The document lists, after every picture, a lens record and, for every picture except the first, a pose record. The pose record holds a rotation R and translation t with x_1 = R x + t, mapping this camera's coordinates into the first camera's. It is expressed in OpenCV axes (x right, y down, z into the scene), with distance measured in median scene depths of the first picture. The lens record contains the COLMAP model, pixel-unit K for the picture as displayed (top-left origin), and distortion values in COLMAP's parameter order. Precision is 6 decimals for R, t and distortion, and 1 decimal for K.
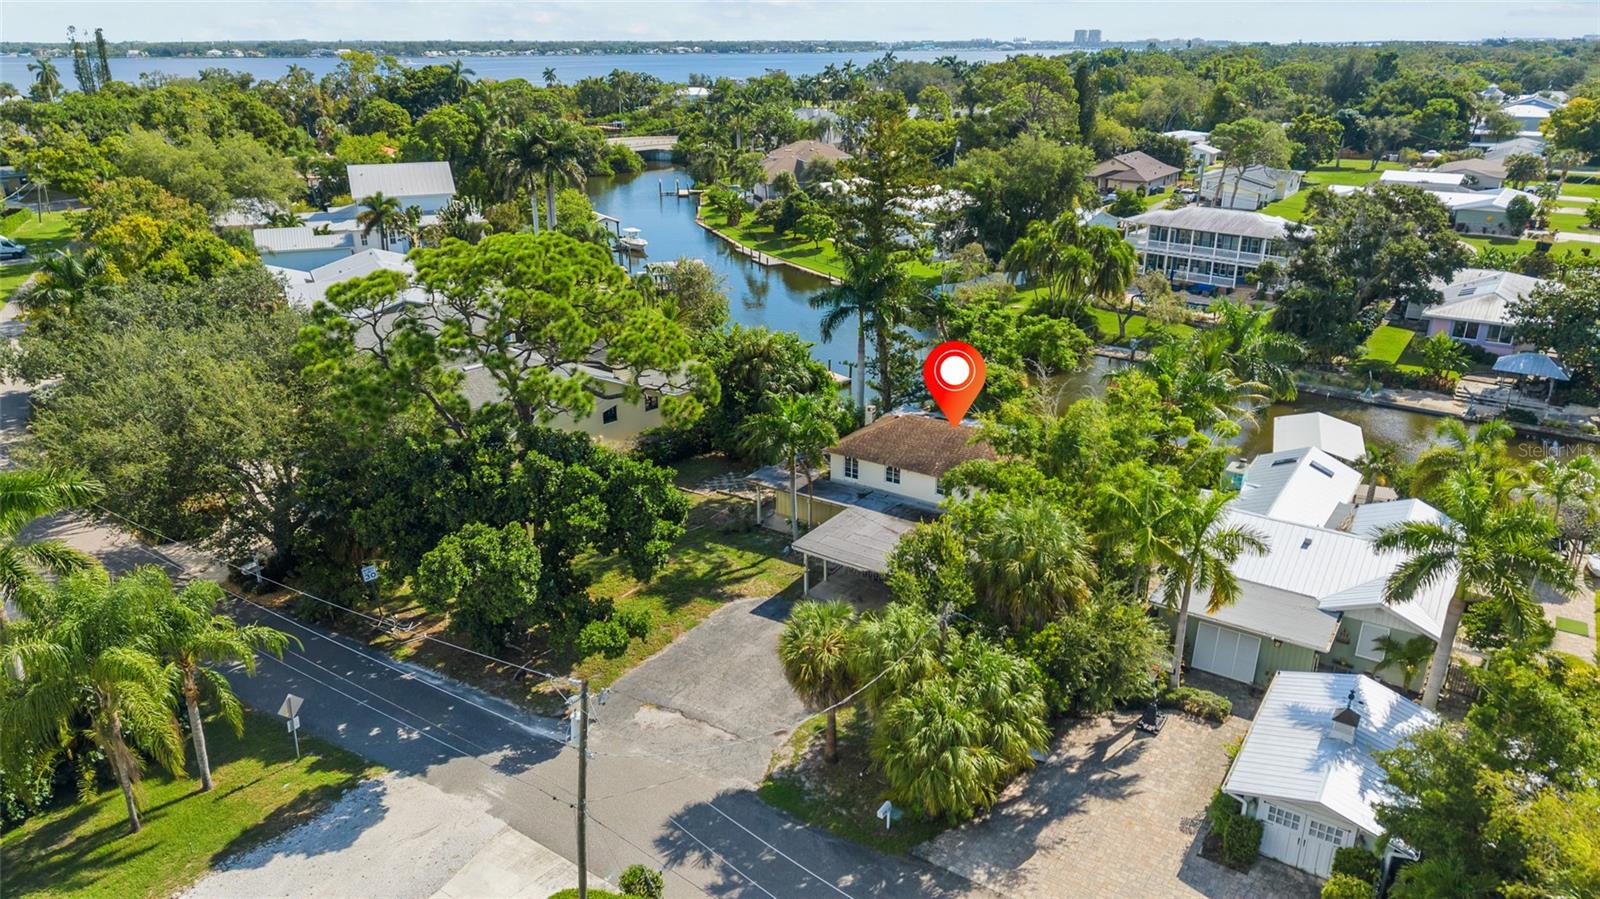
lens RADIAL K [[1078.0, 0, 800.0], [0, 1078.0, 449.5], [0, 0, 1]] dist [0.007094, 0.000625]
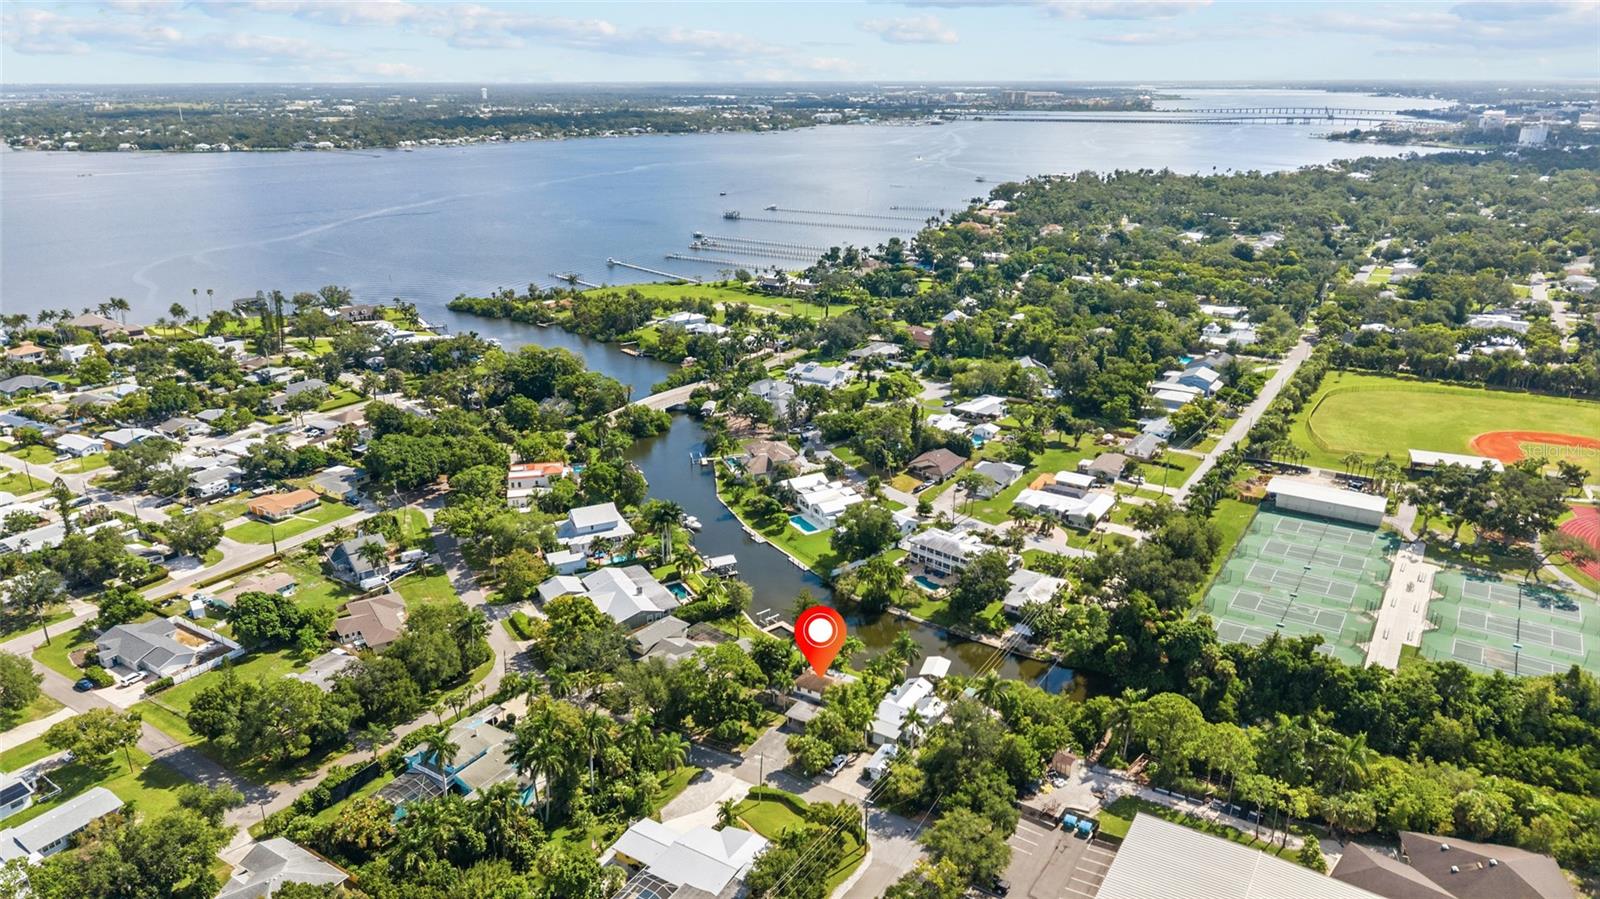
lens RADIAL K [[1078.0, 0, 800.0], [0, 1078.0, 449.5], [0, 0, 1]] dist [0.007094, 0.000625]
pose [[0.998569, -0.016031, 0.051018, -0.181065], [0.017329, 0.999535, -0.025101, -1.028361], [-0.050592, 0.025949, 0.998382, -3.975004]]
